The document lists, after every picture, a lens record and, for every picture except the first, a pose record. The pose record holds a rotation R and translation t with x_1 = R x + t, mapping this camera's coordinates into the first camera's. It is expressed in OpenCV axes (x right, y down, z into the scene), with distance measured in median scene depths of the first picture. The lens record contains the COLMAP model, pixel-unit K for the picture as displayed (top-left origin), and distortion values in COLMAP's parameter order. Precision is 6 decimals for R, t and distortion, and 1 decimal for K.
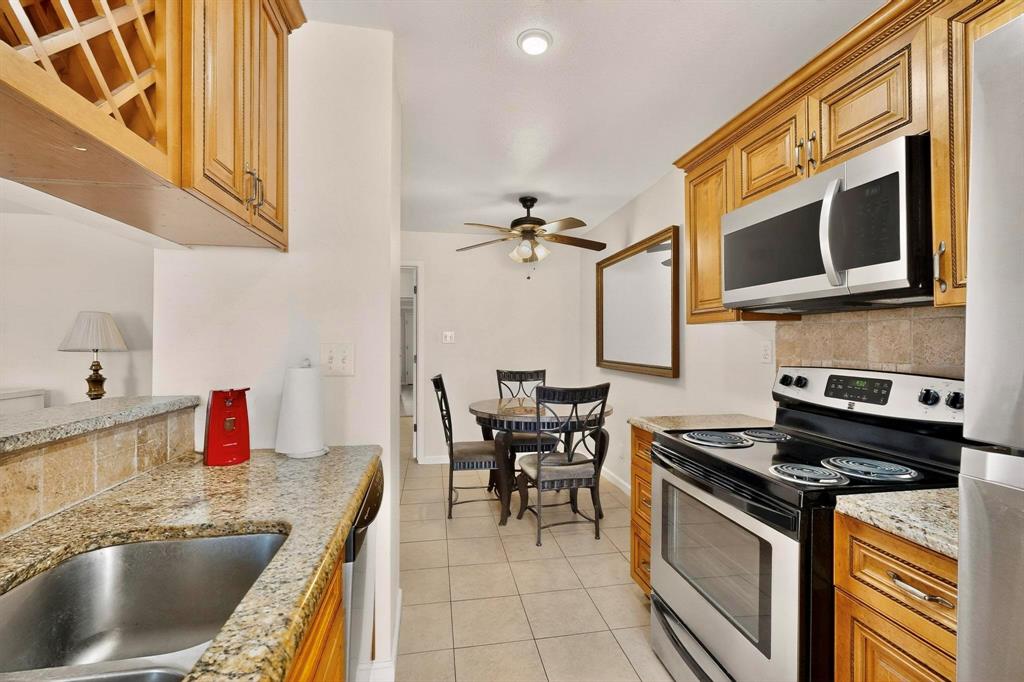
lens RADIAL K [[455.7, 0, 508.0], [0, 455.7, 341.1], [0, 0, 1]] dist [0.000957, -0.001147]
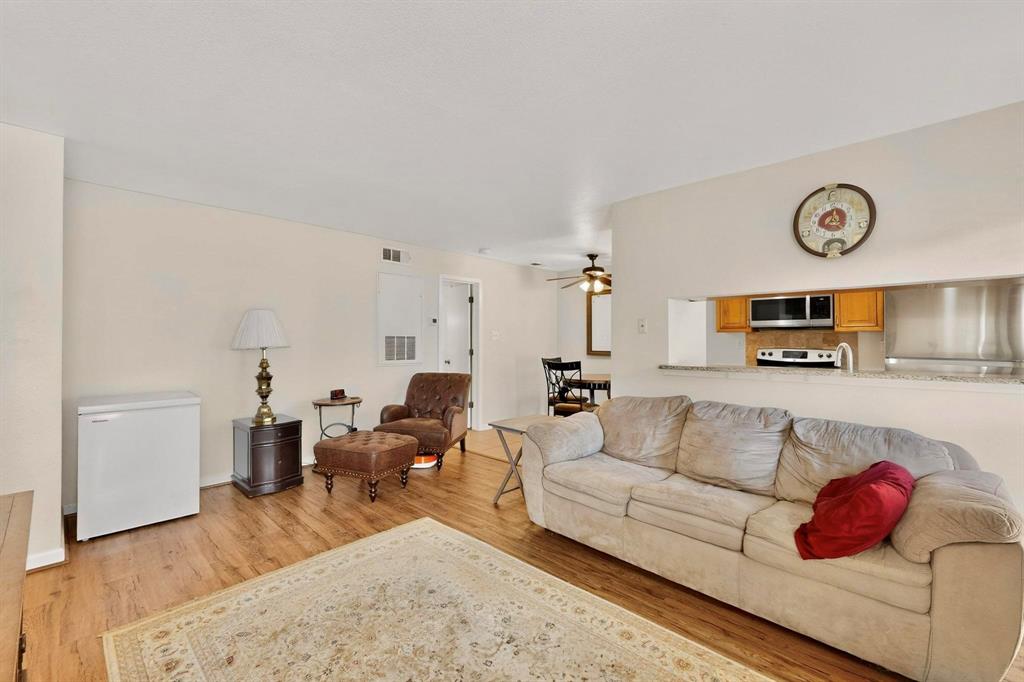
lens RADIAL K [[431.2, 0, 506.2], [0, 431.2, 336.3], [0, 0, 1]] dist [-0.003512, 0.000054]
pose [[0.804934, 0.004302, 0.593349, -2.503273], [-0.001652, 0.999986, -0.005010, -0.005724], [-0.593362, 0.003052, 0.804930, -0.211155]]
